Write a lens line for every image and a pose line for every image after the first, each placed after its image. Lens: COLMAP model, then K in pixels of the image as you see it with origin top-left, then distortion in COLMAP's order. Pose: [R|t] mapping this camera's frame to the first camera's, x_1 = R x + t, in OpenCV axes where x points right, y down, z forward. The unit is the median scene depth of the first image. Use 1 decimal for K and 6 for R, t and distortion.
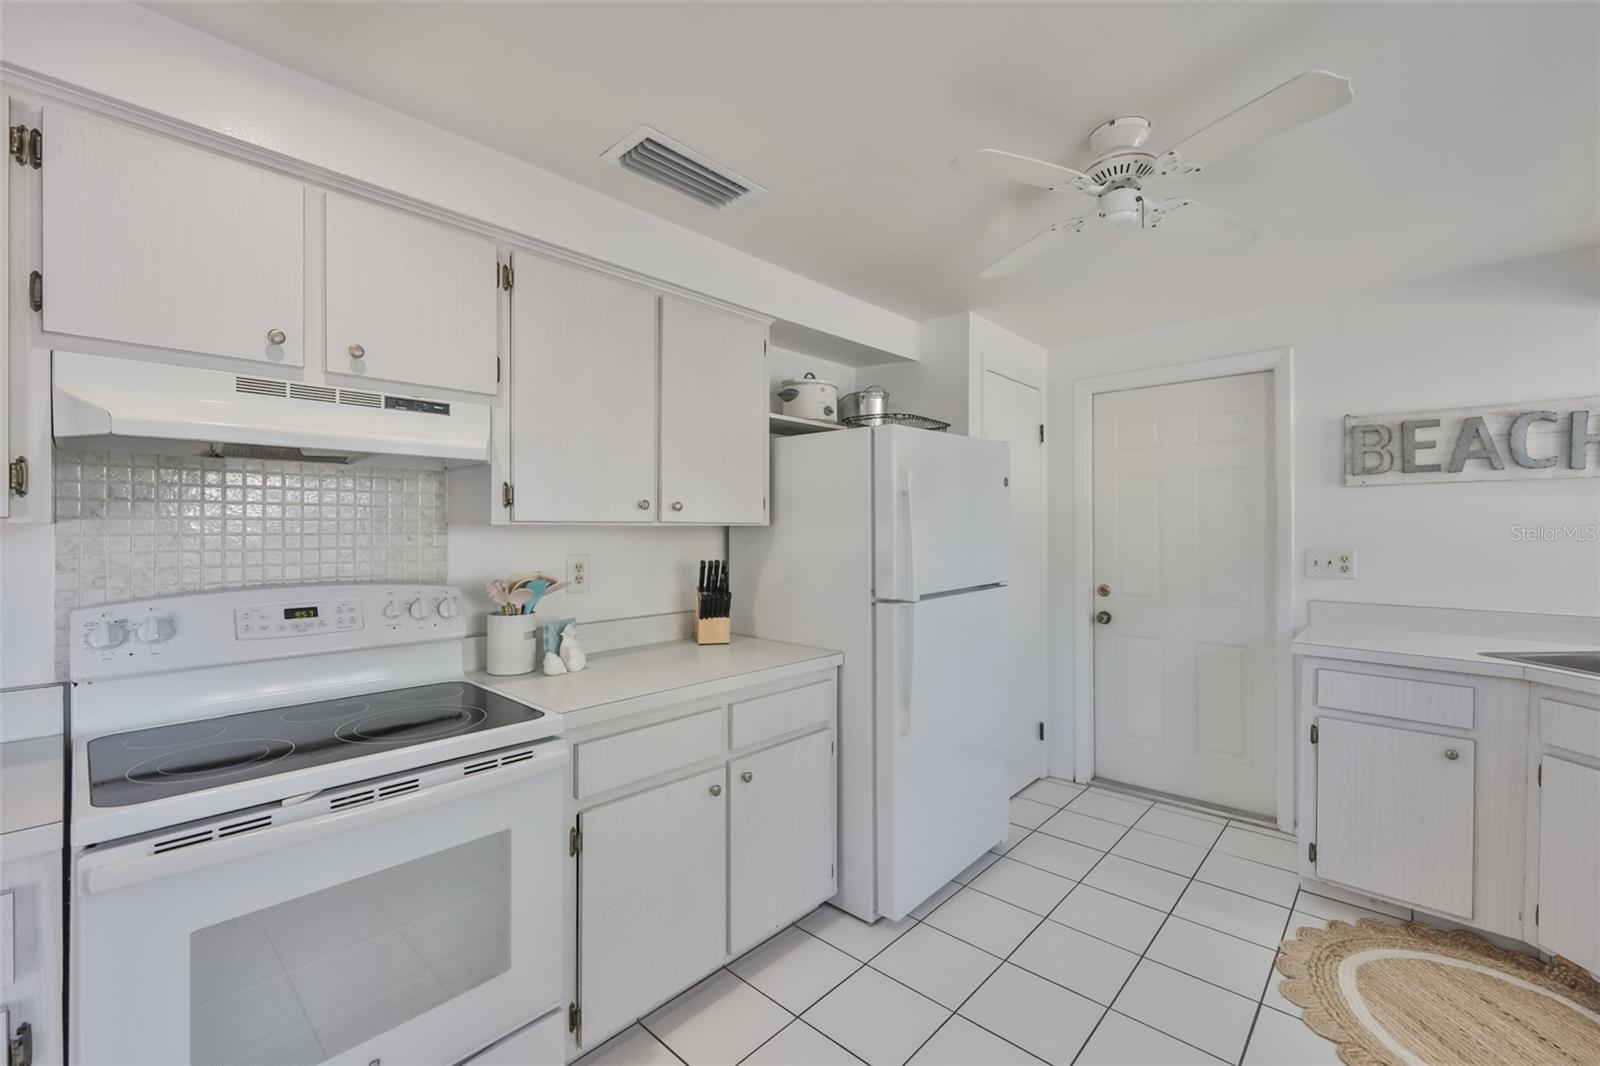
lens RADIAL K [[666.8, 0, 795.3], [0, 666.8, 529.7], [0, 0, 1]] dist [-0.001909, -0.000044]
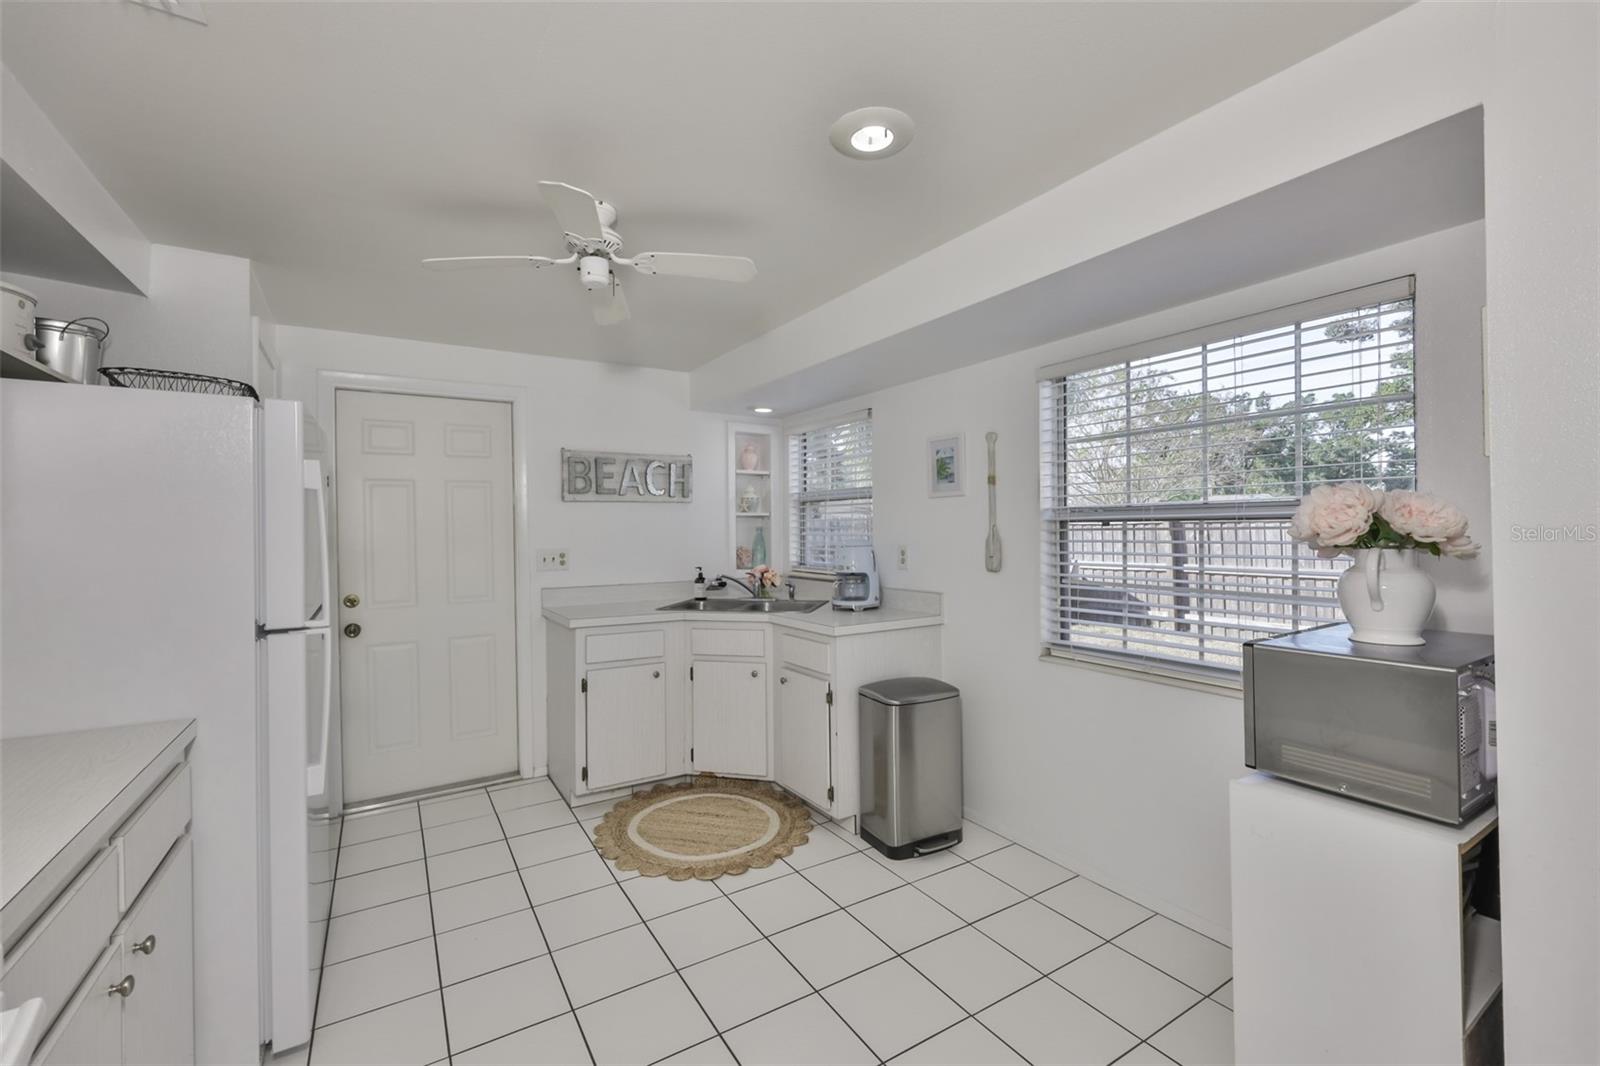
lens RADIAL K [[675.0, 0, 798.2], [0, 675.0, 528.4], [0, 0, 1]] dist [-0.001820, 0.000097]
pose [[0.264428, -0.000847, 0.964405, -0.437925], [0.012510, 0.999918, -0.002551, -0.001378], [-0.964324, 0.012739, 0.264417, 0.227050]]
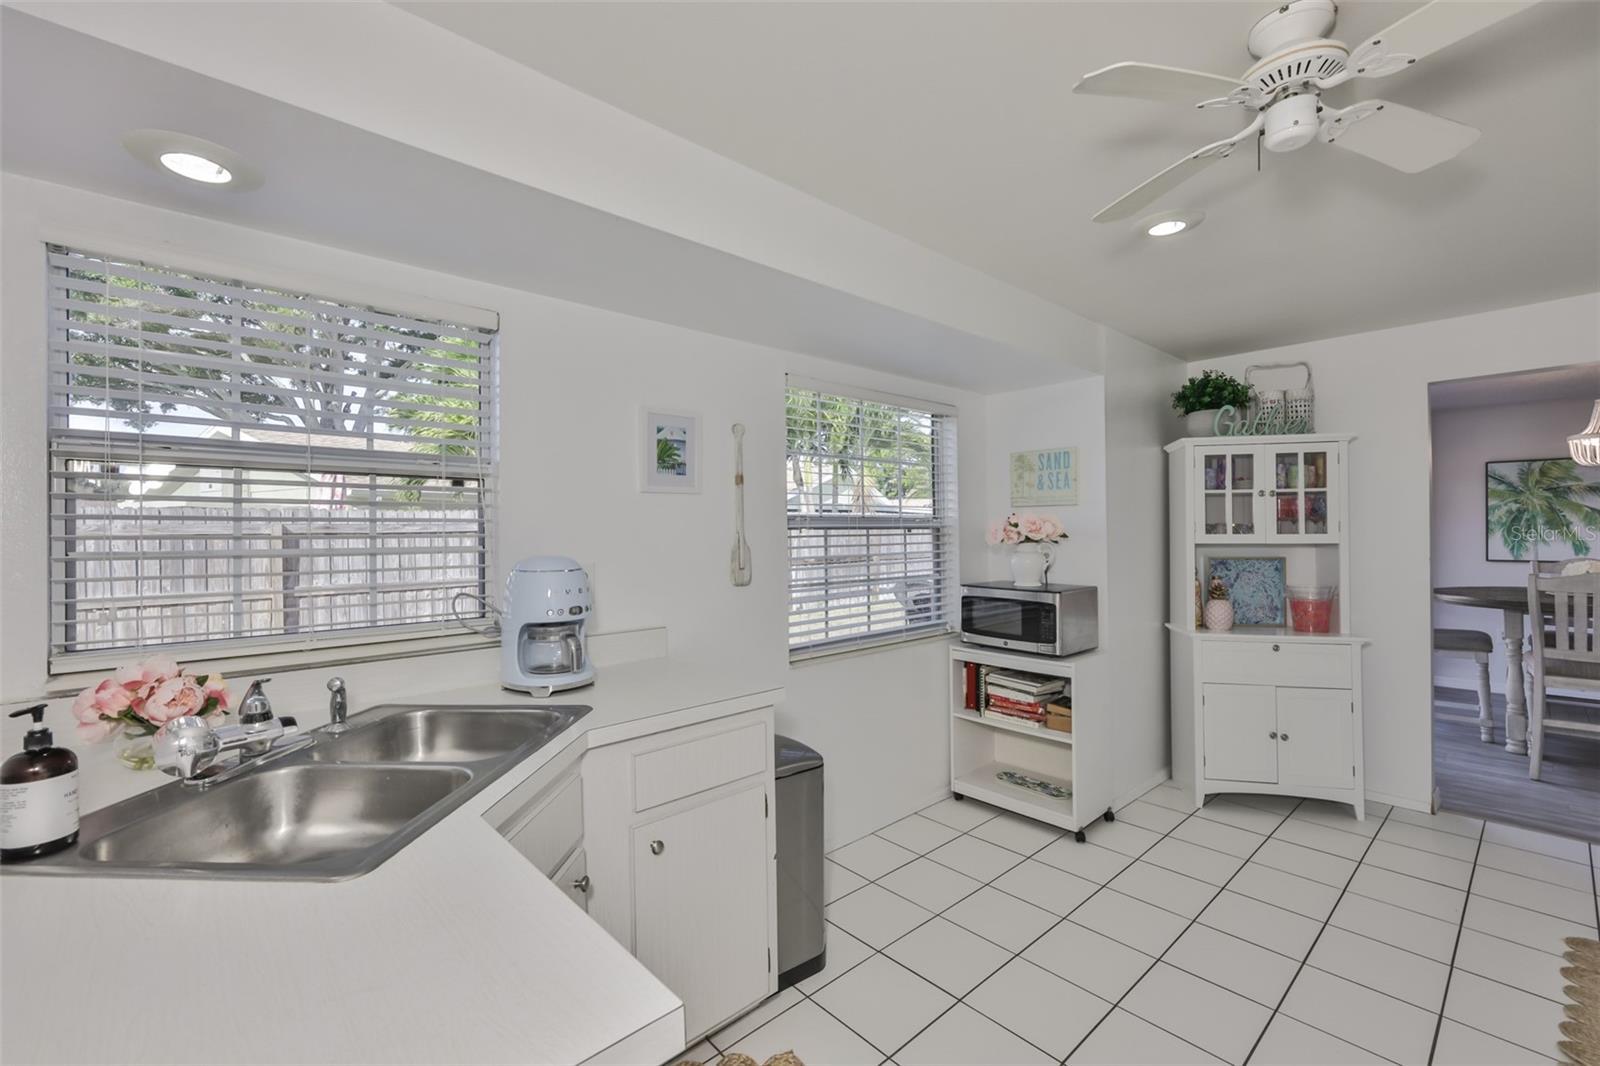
lens RADIAL K [[675.0, 0, 798.2], [0, 675.0, 528.4], [0, 0, 1]] dist [-0.001820, 0.000097]
pose [[-0.995931, 0.010760, 0.089479, 0.708794], [0.010759, 0.999942, -0.000485, -0.009985], [-0.089479, 0.000480, -0.995989, 1.310710]]
